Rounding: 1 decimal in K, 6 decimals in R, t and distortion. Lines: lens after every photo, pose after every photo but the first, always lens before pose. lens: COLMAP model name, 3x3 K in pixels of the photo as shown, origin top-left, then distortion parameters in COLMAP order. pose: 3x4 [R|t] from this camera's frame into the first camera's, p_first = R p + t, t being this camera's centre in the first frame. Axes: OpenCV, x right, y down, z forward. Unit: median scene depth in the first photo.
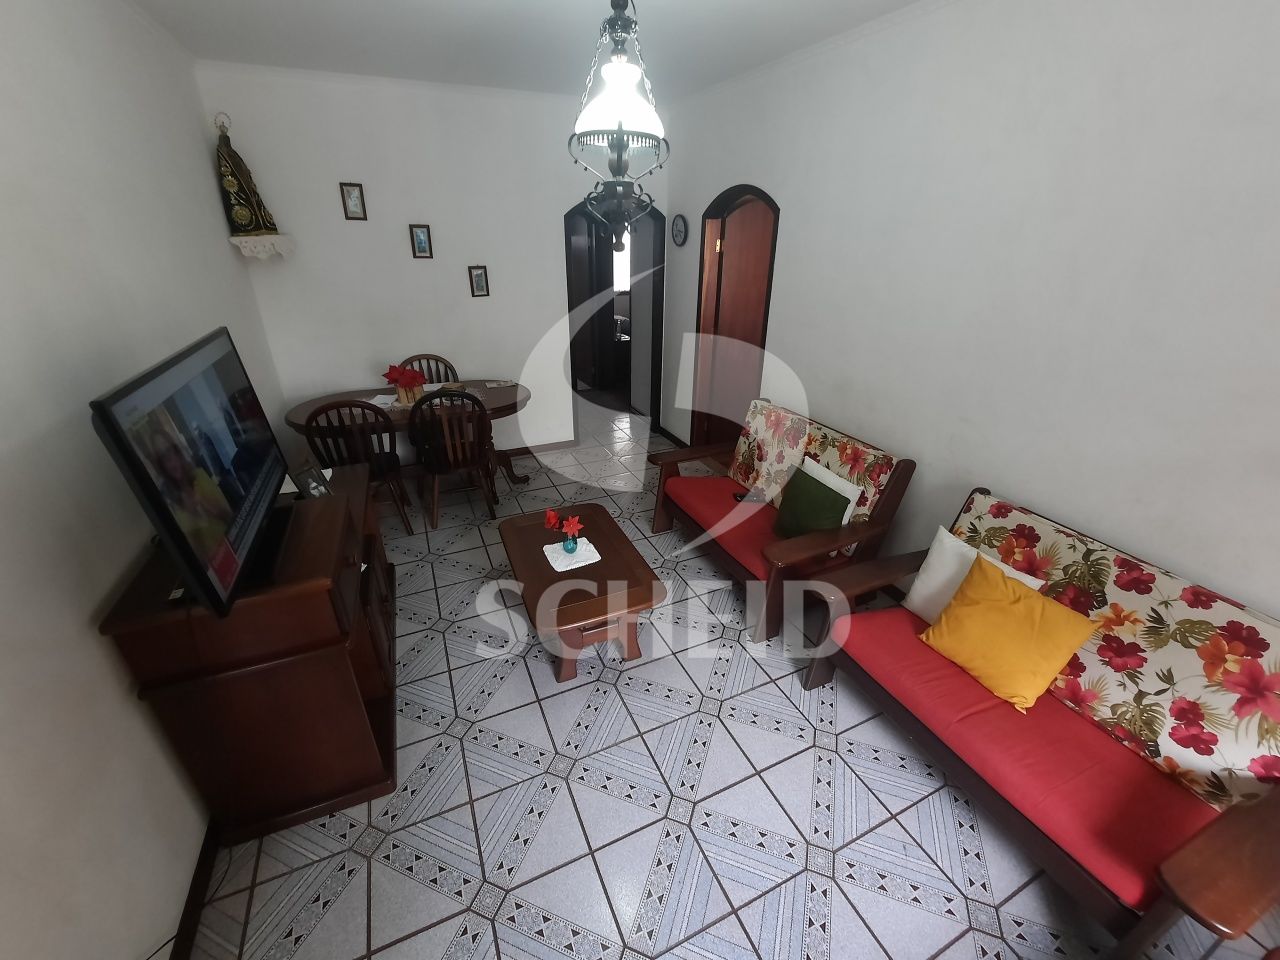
lens RADIAL K [[511.9, 0, 635.3], [0, 511.9, 478.2], [0, 0, 1]] dist [-0.013968, -0.000614]
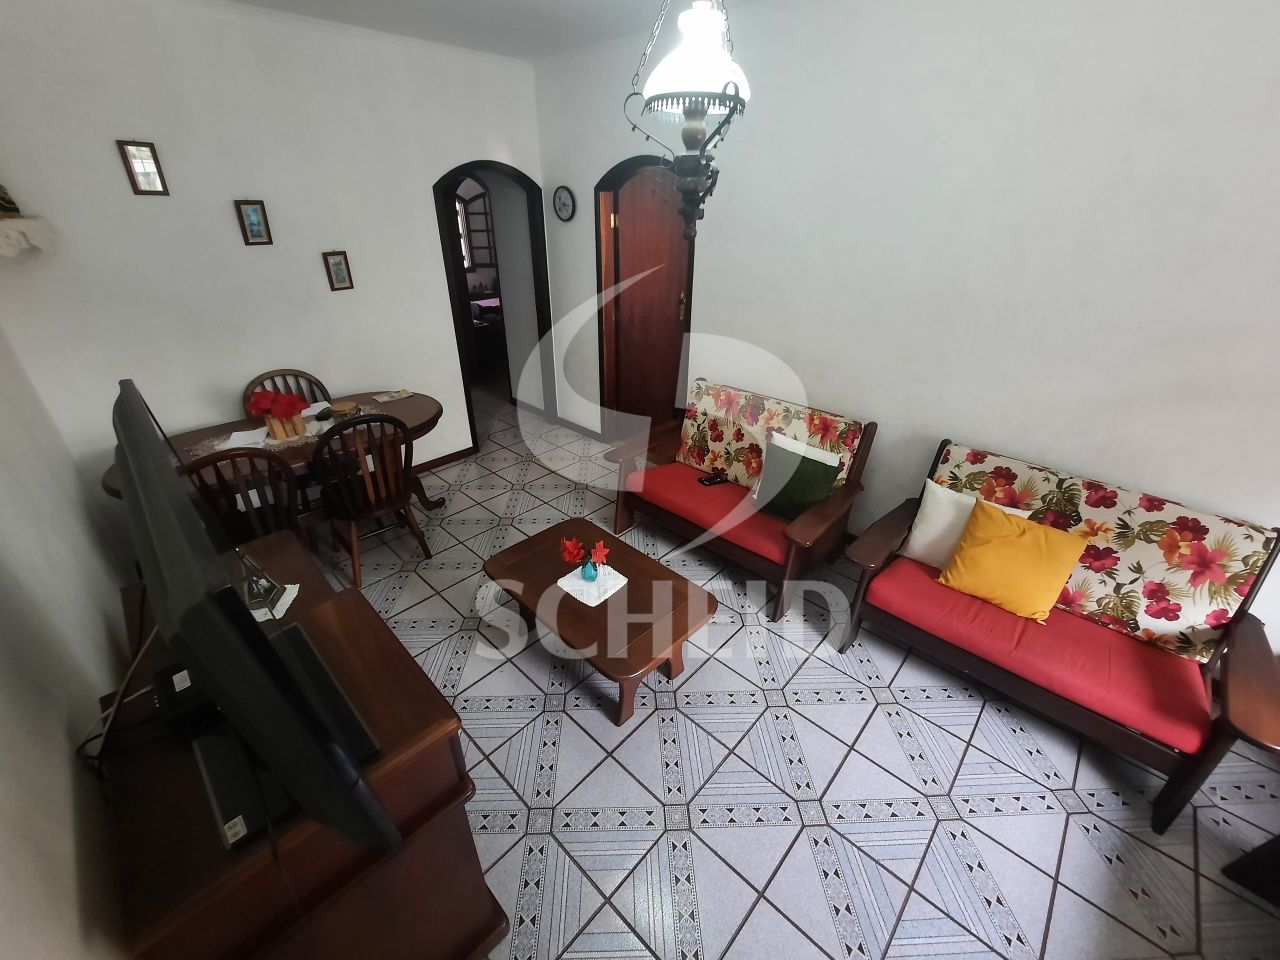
lens RADIAL K [[511.9, 0, 635.3], [0, 511.9, 478.2], [0, 0, 1]] dist [-0.013968, -0.000614]
pose [[0.926561, -0.180421, 0.330049, -0.431688], [0.163622, 0.983416, 0.078240, -0.118896], [-0.338692, -0.018491, 0.940716, 0.196920]]
